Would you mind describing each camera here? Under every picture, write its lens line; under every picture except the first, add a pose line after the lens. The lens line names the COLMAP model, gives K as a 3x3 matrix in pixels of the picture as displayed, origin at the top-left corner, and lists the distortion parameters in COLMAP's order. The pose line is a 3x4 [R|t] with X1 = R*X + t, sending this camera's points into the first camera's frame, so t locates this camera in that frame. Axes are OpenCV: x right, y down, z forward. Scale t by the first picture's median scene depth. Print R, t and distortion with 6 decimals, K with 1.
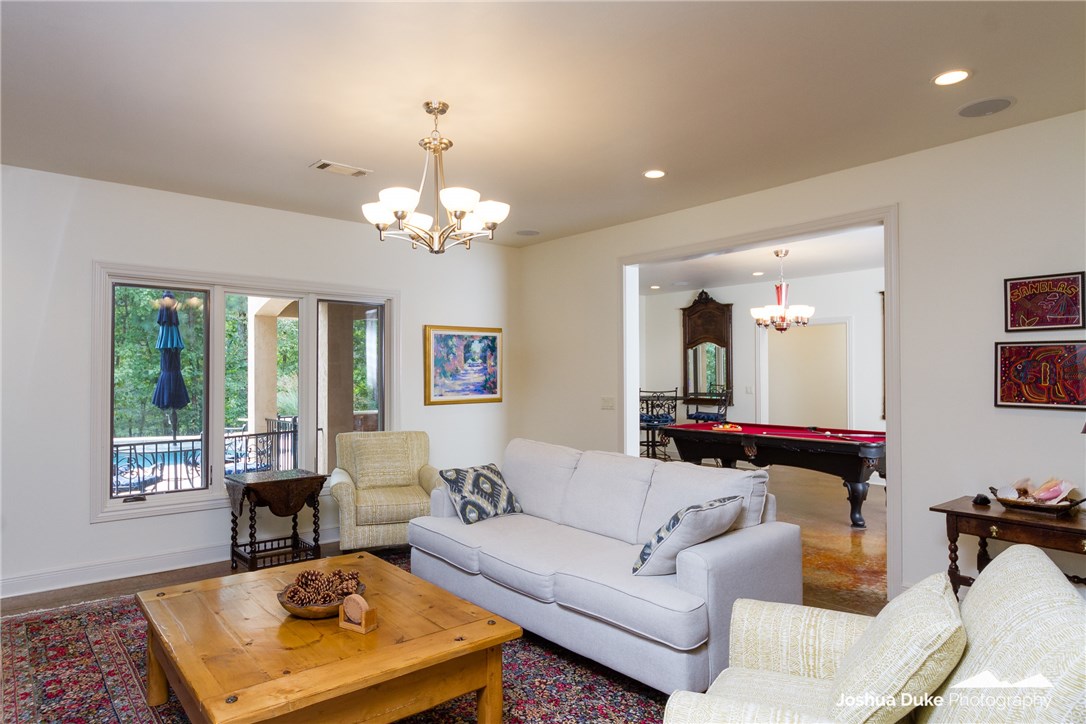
lens RADIAL K [[642.2, 0, 543.8], [0, 642.2, 358.1], [0, 0, 1]] dist [0.000812, 0.001756]
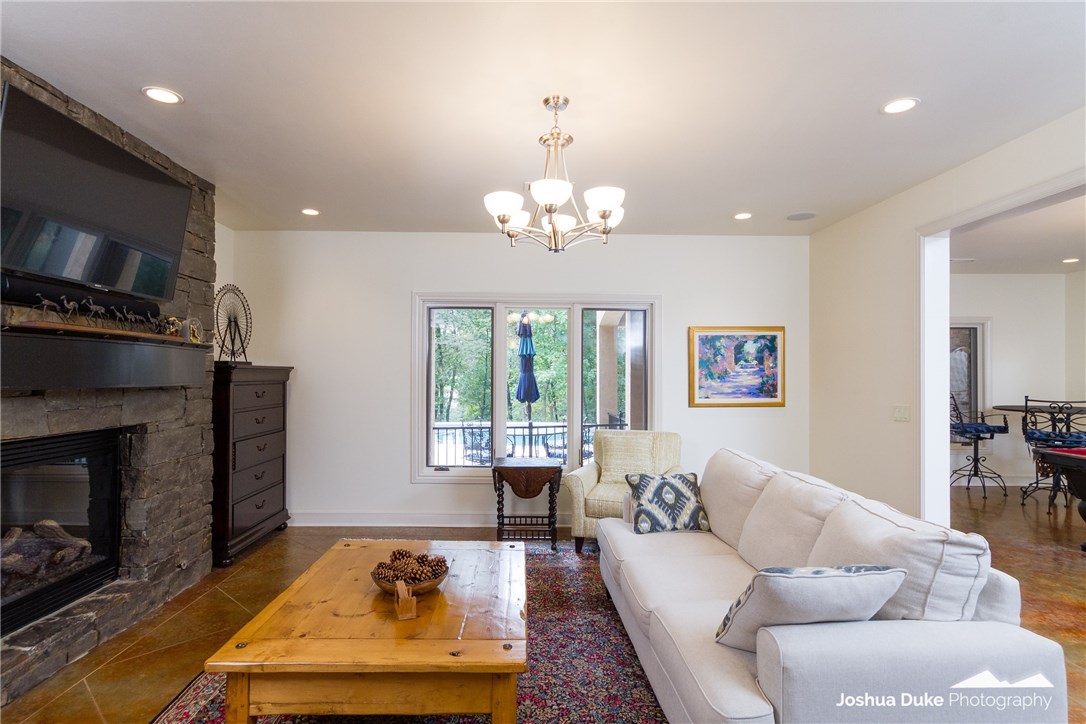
lens RADIAL K [[567.2, 0, 539.8], [0, 567.2, 372.9], [0, 0, 1]] dist [0.008047, 0.001551]
pose [[0.775170, 0.002203, -0.631749, 0.192948], [0.010577, 0.999809, 0.016464, 0.003191], [0.631664, -0.019445, 0.774998, 0.168015]]
